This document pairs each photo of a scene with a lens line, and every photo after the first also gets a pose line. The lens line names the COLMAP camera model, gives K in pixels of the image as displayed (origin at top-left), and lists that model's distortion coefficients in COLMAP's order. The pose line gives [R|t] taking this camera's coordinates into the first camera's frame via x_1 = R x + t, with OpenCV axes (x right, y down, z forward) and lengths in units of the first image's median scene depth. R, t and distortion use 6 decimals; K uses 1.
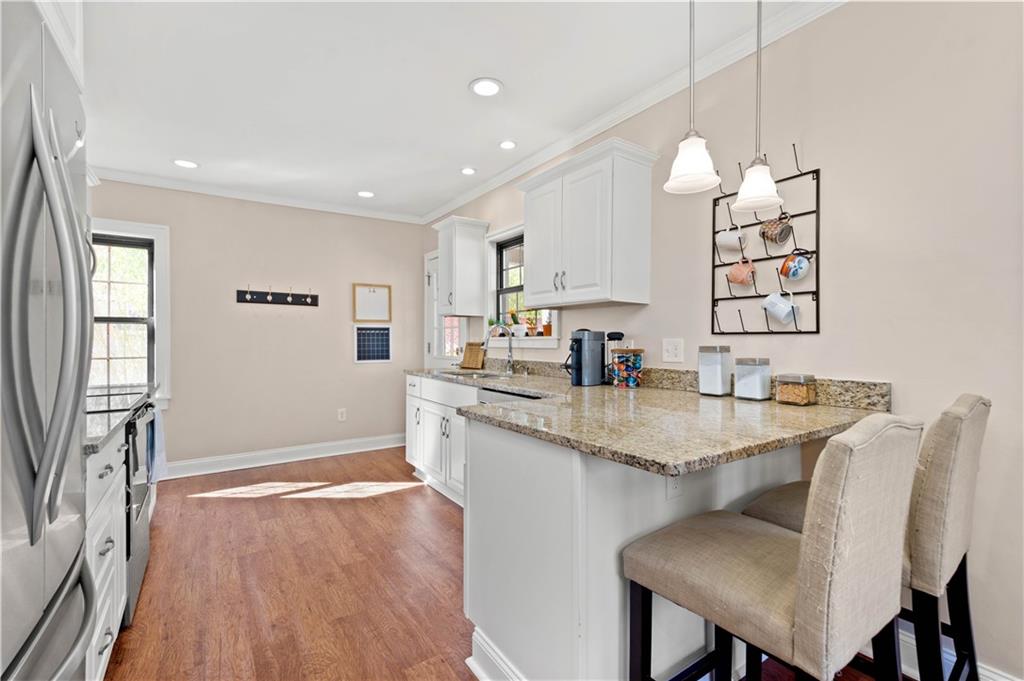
lens RADIAL K [[450.1, 0, 509.9], [0, 450.1, 342.5], [0, 0, 1]] dist [0.007288, -0.001609]
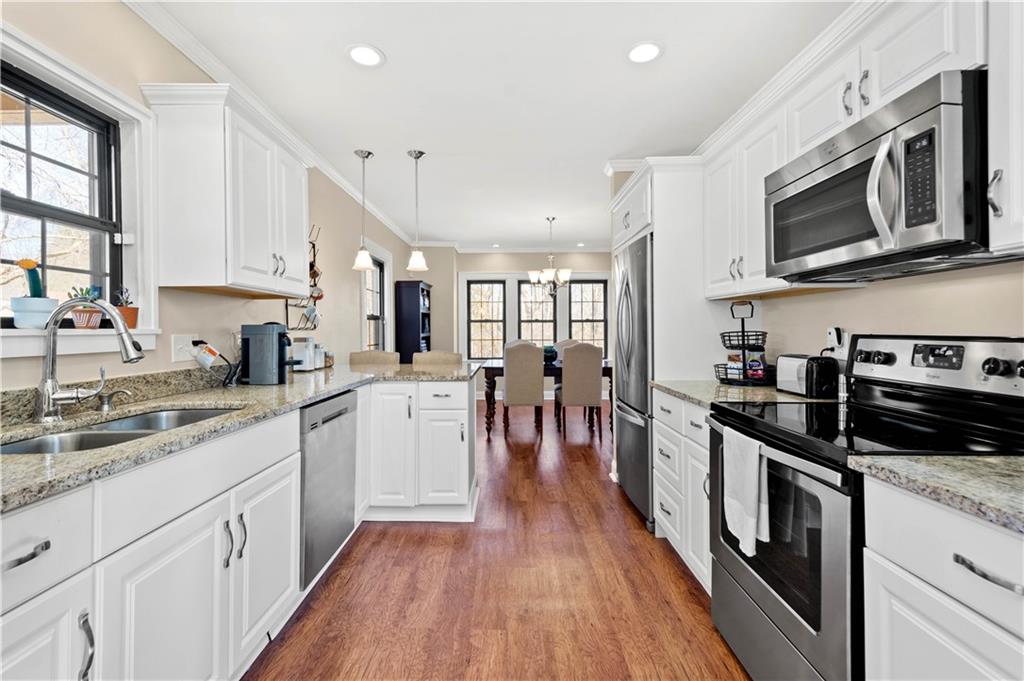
lens RADIAL K [[450.1, 0, 498.4], [0, 450.1, 327.1], [0, 0, 1]] dist [0.007288, -0.001609]
pose [[-0.817957, 0.009407, 0.575203, -0.711062], [0.009025, 0.999953, -0.003521, -0.012342], [-0.575209, 0.002311, -0.818003, 1.429855]]
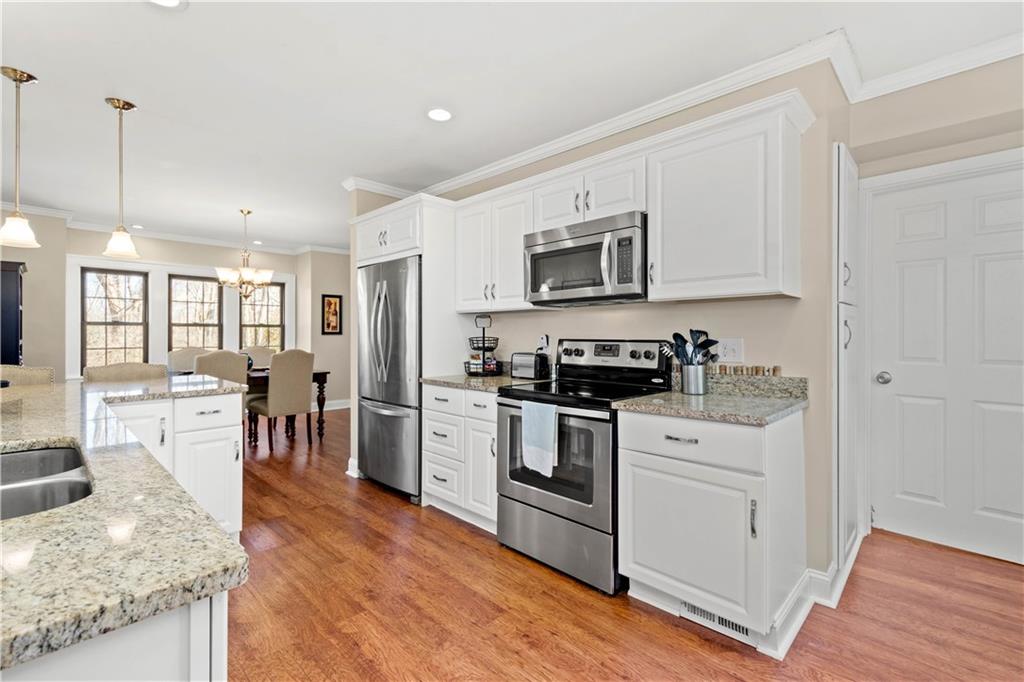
lens RADIAL K [[450.1, 0, 505.0], [0, 450.1, 336.0], [0, 0, 1]] dist [0.007288, -0.001609]
pose [[-0.981268, 0.003535, -0.192618, -0.411824], [0.002059, 0.999967, 0.007862, -0.015337], [0.192639, 0.007319, -0.981242, 1.634375]]
